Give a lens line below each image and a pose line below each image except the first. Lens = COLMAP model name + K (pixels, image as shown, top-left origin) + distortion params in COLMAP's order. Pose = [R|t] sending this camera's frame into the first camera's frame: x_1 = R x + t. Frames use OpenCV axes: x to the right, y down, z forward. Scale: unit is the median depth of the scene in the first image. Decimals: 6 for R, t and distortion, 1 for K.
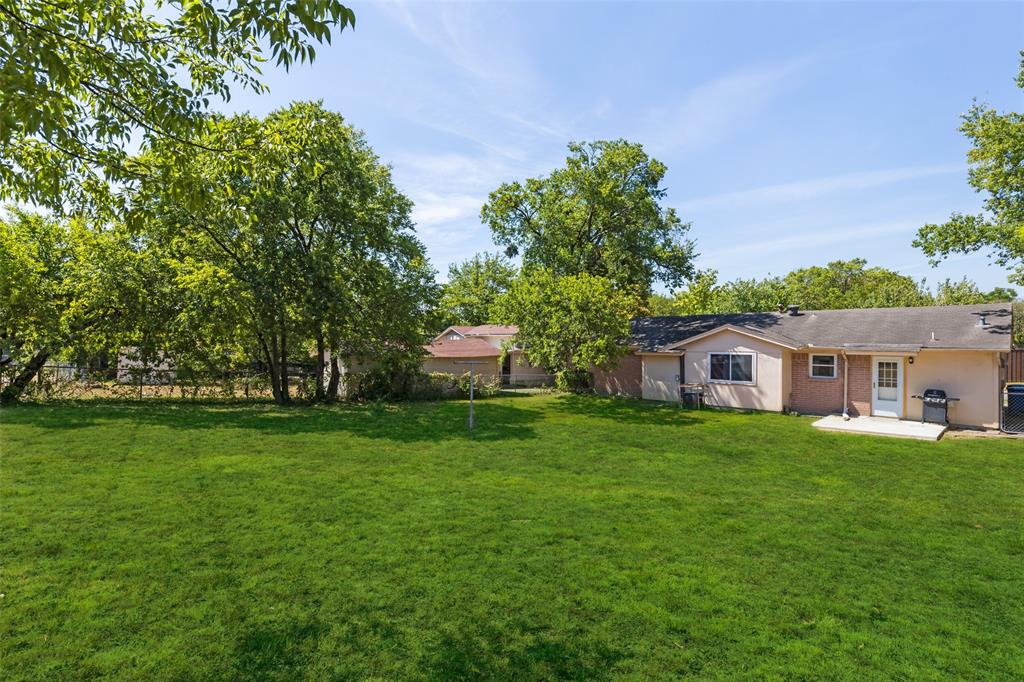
lens RADIAL K [[480.5, 0, 511.4], [0, 480.5, 339.3], [0, 0, 1]] dist [0.000669, -0.000010]
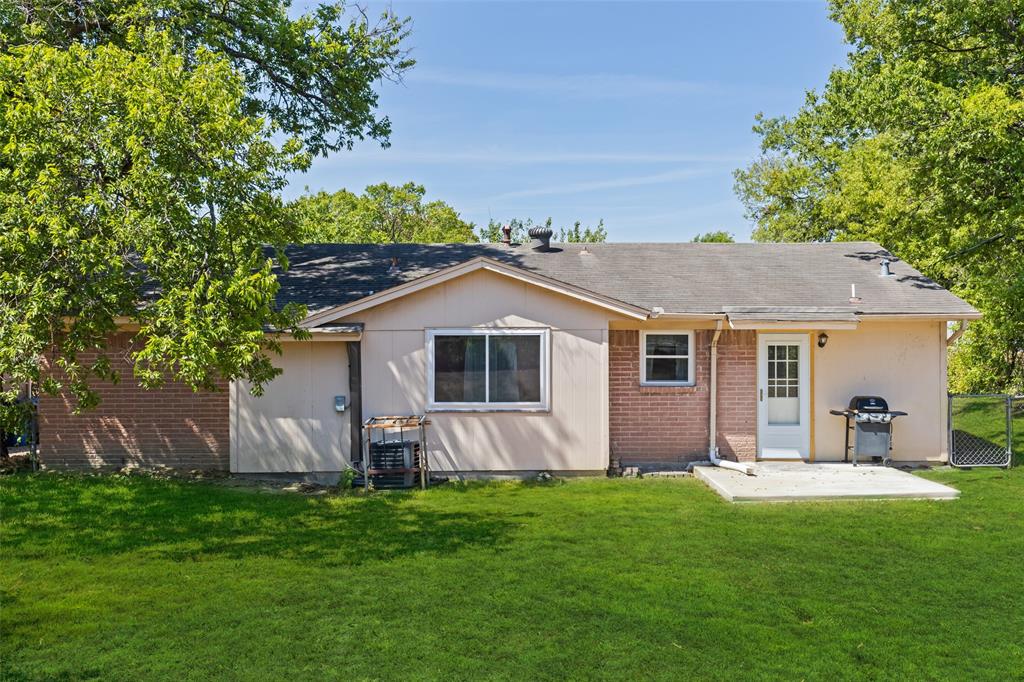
lens RADIAL K [[999.1, 0, 509.8], [0, 999.1, 334.5], [0, 0, 1]] dist [0.011119, 0.000000]
pose [[0.699357, -0.002070, 0.714769, -0.109686], [0.003796, 0.999992, -0.000818, 0.033399], [-0.714762, 0.003285, 0.699360, 0.455157]]
